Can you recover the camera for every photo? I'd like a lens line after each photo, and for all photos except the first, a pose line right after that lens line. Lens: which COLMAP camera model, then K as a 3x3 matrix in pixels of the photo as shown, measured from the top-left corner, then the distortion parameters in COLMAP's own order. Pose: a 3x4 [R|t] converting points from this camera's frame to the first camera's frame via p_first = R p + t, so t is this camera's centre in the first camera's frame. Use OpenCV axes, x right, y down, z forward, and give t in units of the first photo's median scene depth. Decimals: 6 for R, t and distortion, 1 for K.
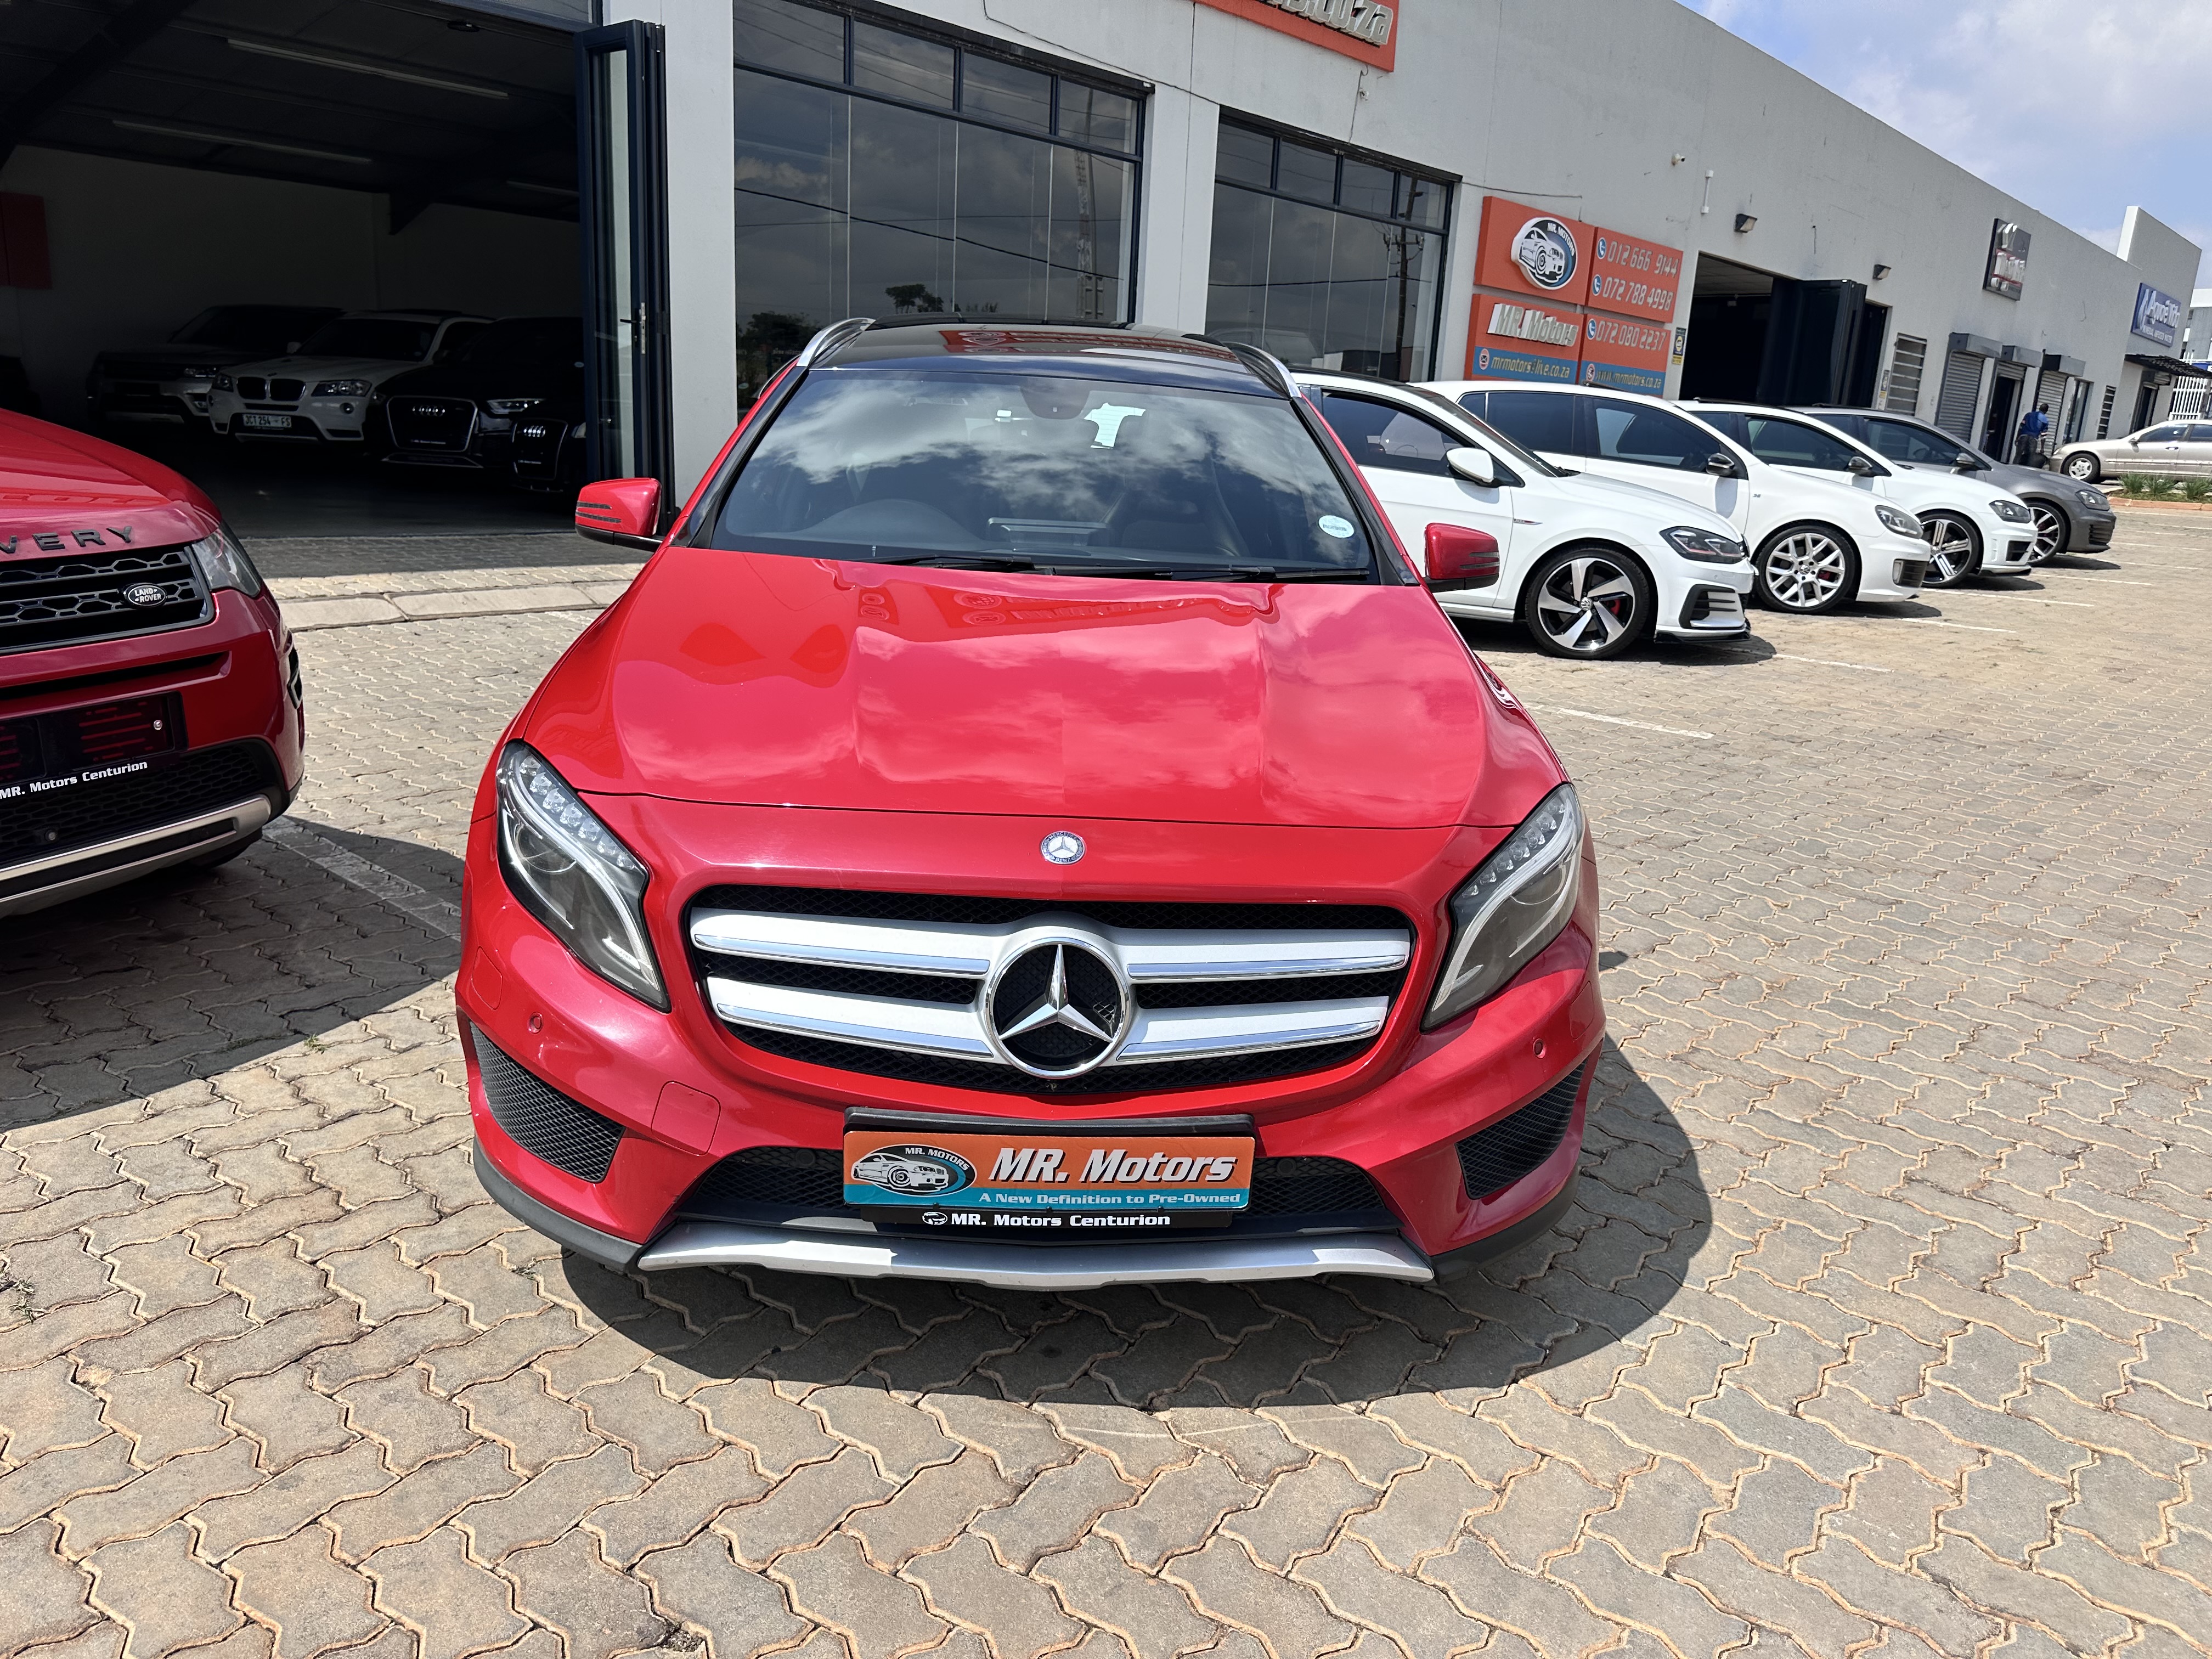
lens RADIAL K [[1602.6, 0, 1106.0], [0, 1602.6, 829.5], [0, 0, 1]] dist [0.010382, -0.004807]
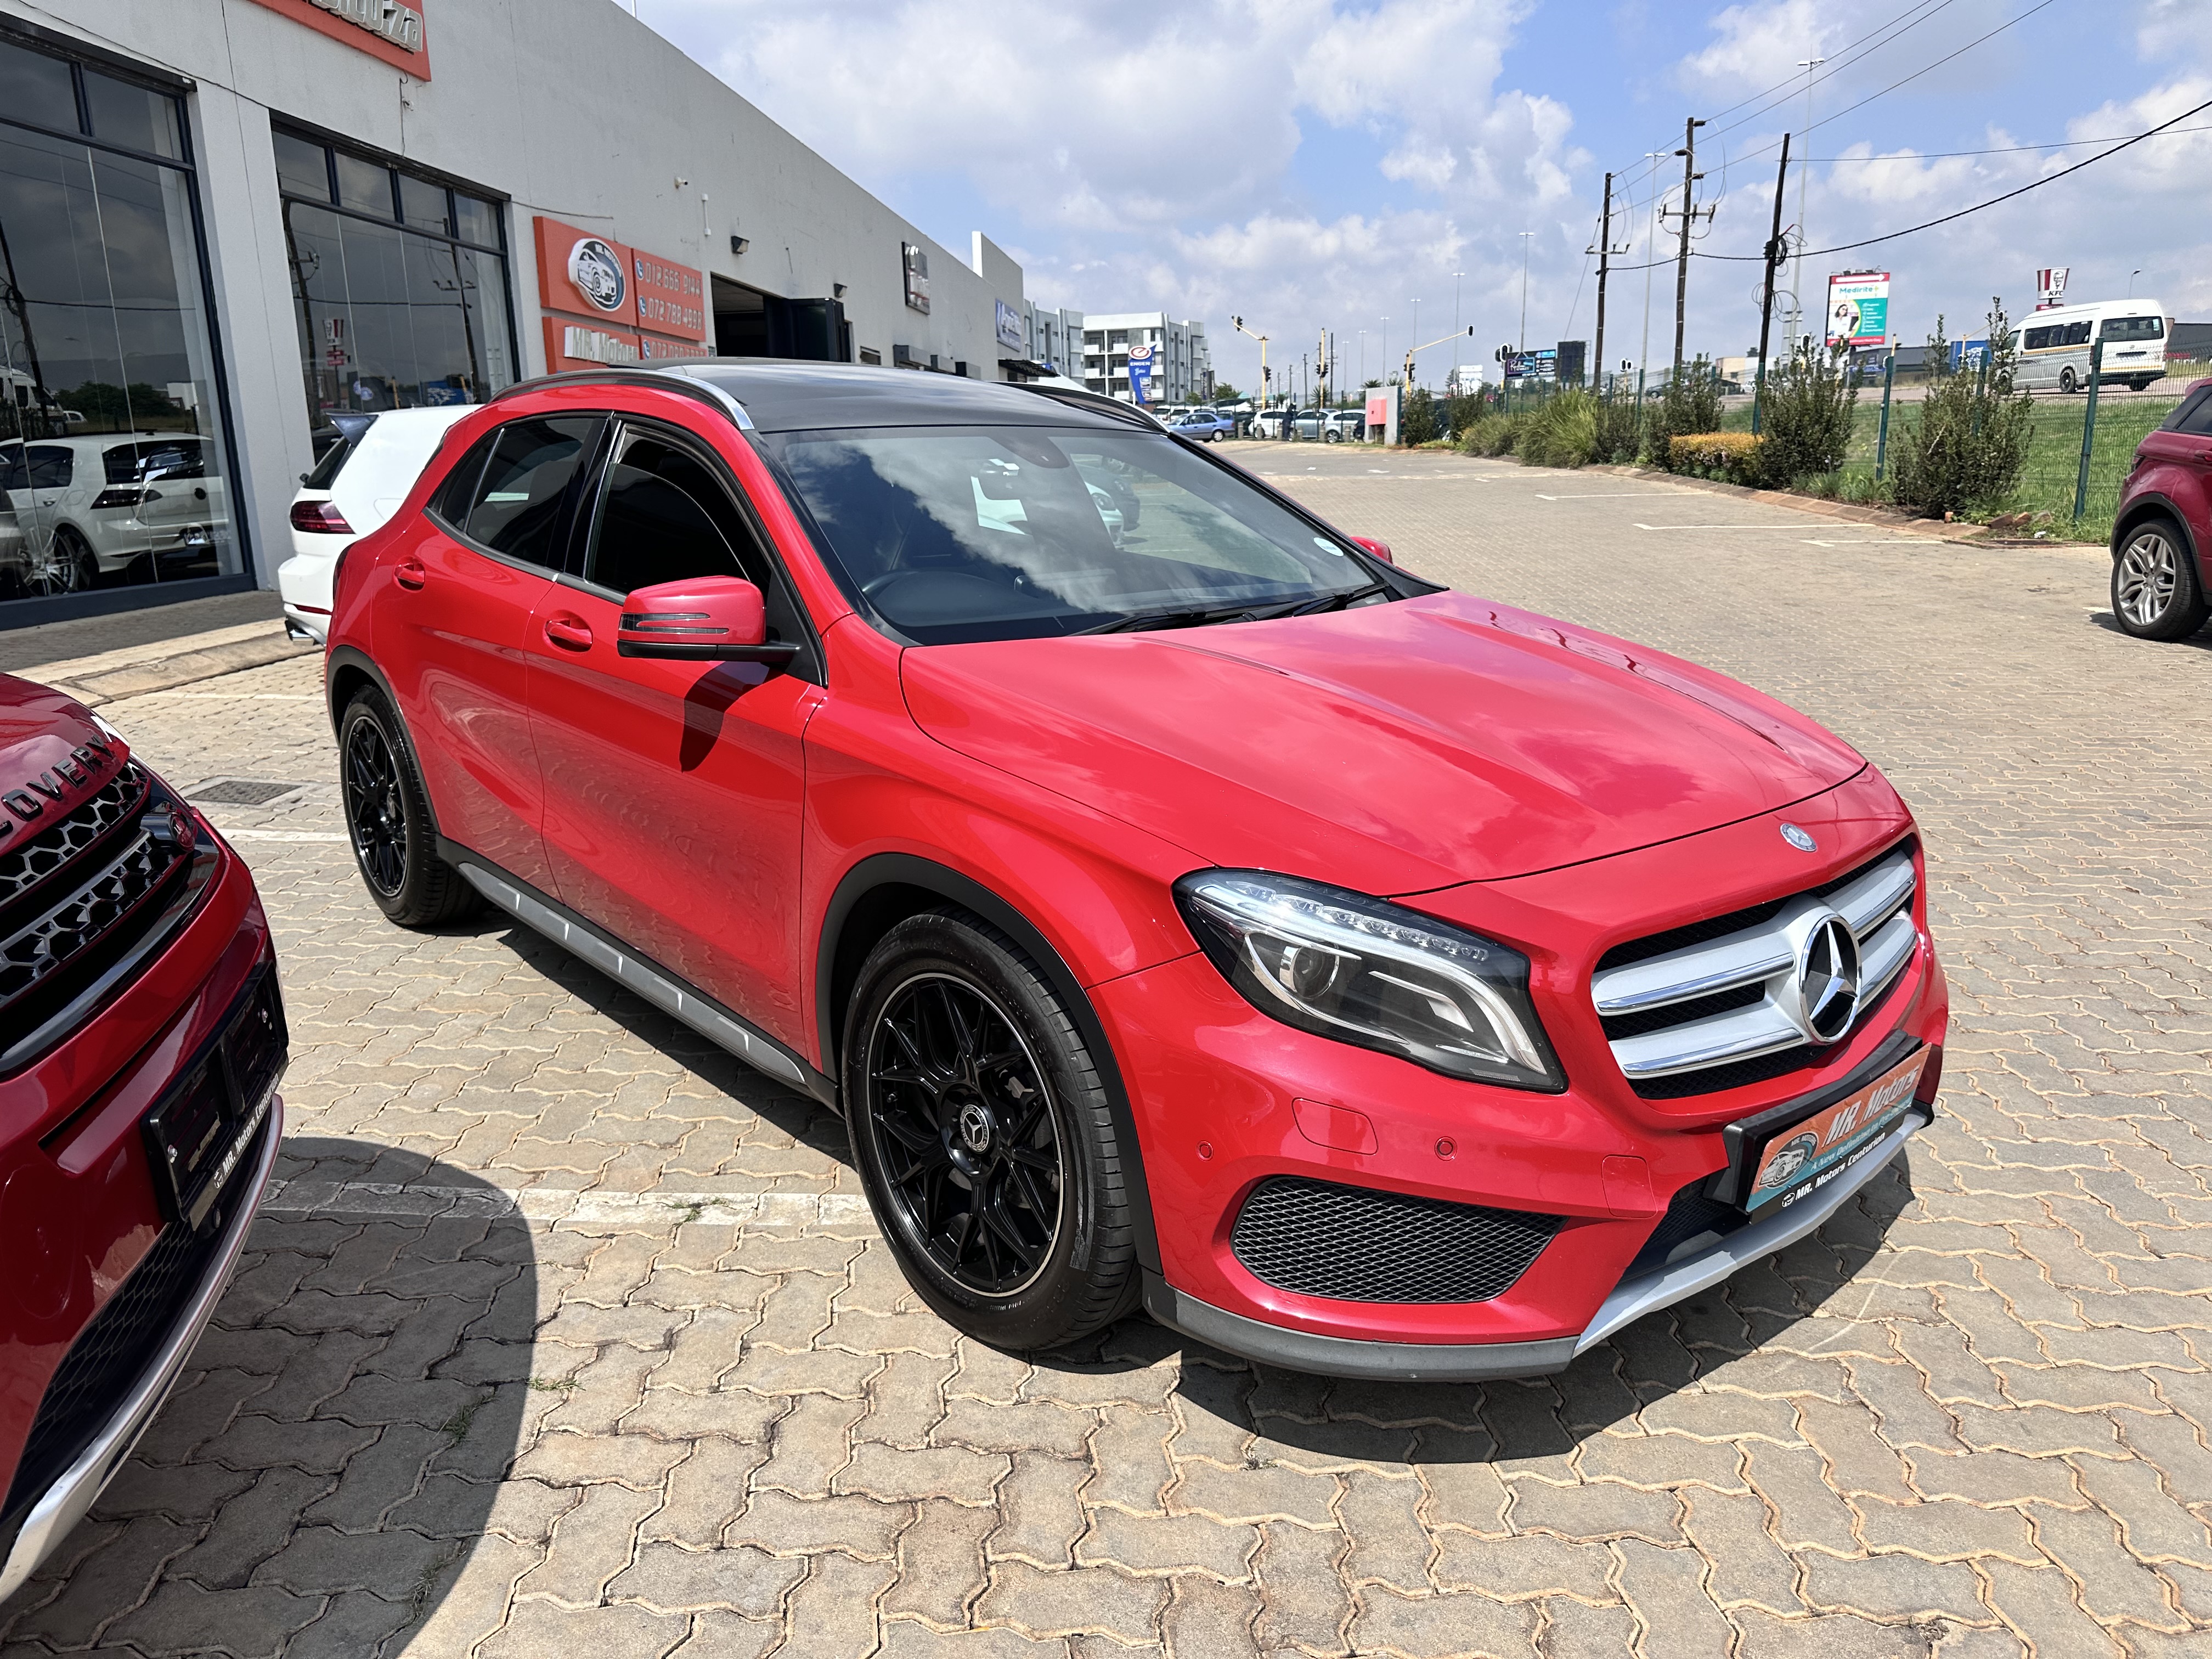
lens RADIAL K [[1649.7, 0, 1111.8], [0, 1649.7, 850.0], [0, 0, 1]] dist [-0.030026, 0.004723]
pose [[0.782248, -0.206178, 0.587860, -0.148339], [0.208715, 0.975846, 0.064525, -0.021378], [-0.586964, 0.072221, 0.806385, 0.050531]]
